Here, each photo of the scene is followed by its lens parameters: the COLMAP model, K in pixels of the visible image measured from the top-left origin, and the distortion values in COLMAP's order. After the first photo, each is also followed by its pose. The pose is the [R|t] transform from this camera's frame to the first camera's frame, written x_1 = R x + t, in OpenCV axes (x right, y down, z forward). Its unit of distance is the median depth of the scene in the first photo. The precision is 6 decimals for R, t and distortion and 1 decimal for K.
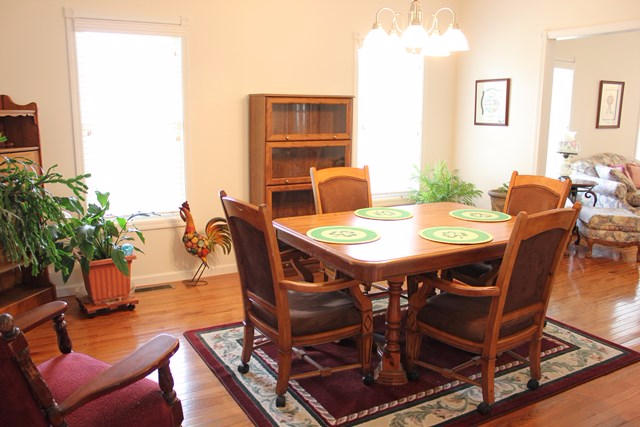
lens RADIAL K [[537.7, 0, 322.6], [0, 537.7, 215.2], [0, 0, 1]] dist [-0.043020, -0.011429]
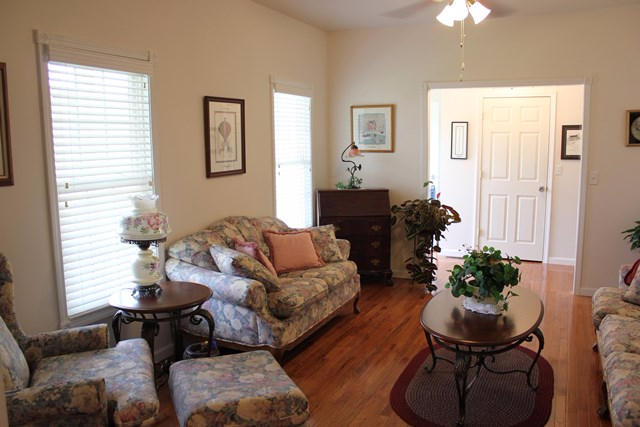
lens RADIAL K [[537.7, 0, 320.4], [0, 537.7, 212.6], [0, 0, 1]] dist [-0.043020, -0.011429]
pose [[0.821271, -0.100223, 0.561666, 0.310090], [0.134525, 0.990710, -0.019922, -0.106723], [-0.554451, 0.091920, 0.827124, 0.490238]]
